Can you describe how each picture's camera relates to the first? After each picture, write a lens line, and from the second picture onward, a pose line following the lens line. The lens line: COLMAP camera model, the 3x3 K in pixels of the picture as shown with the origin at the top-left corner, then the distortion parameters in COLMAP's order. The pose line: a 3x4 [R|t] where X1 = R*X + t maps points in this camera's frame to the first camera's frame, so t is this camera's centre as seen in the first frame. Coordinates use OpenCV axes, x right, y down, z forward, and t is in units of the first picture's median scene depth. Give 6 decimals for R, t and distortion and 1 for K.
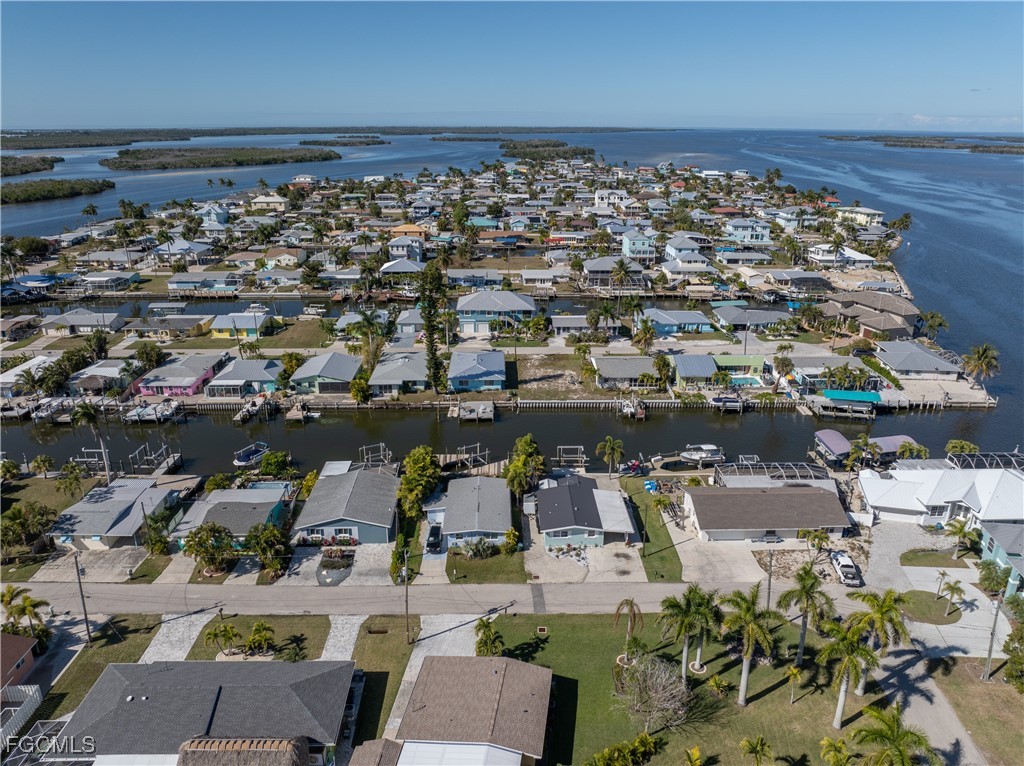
lens RADIAL K [[713.3, 0, 512.0], [0, 713.3, 383.0], [0, 0, 1]] dist [-0.030518, -0.004370]
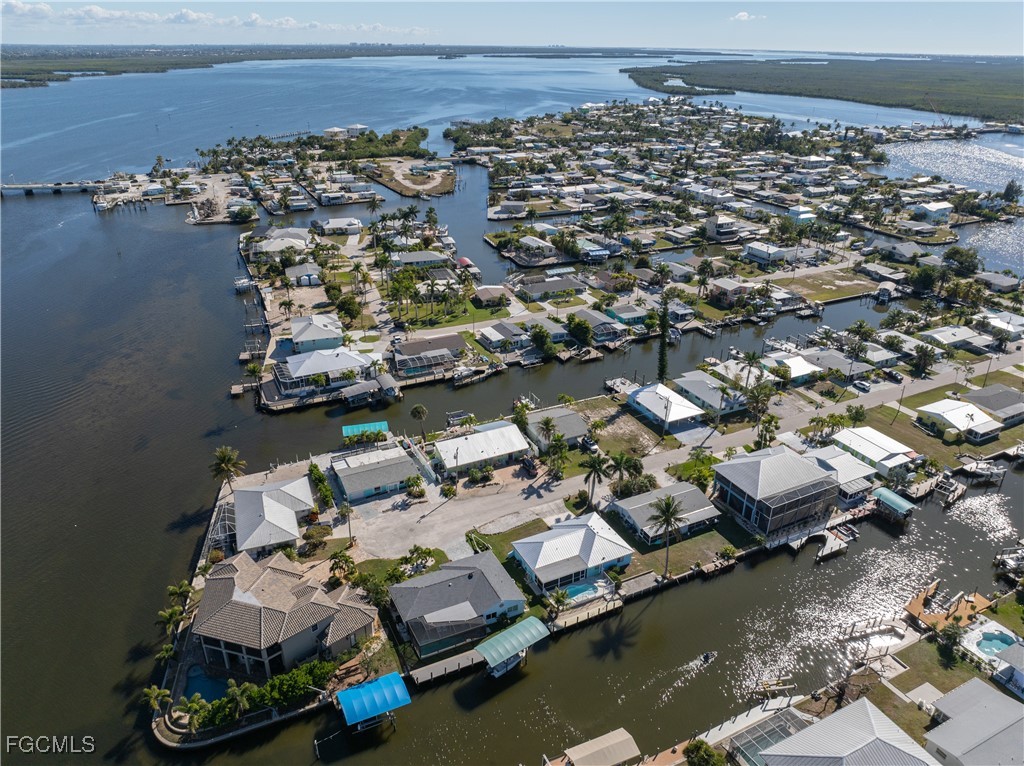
lens RADIAL K [[713.3, 0, 512.0], [0, 713.3, 383.0], [0, 0, 1]] dist [-0.030518, -0.004370]
pose [[-0.909094, 0.170962, -0.379896, 0.645510], [-0.144774, 0.725425, 0.672903, -0.833737], [0.390627, 0.666731, -0.634729, 1.710733]]
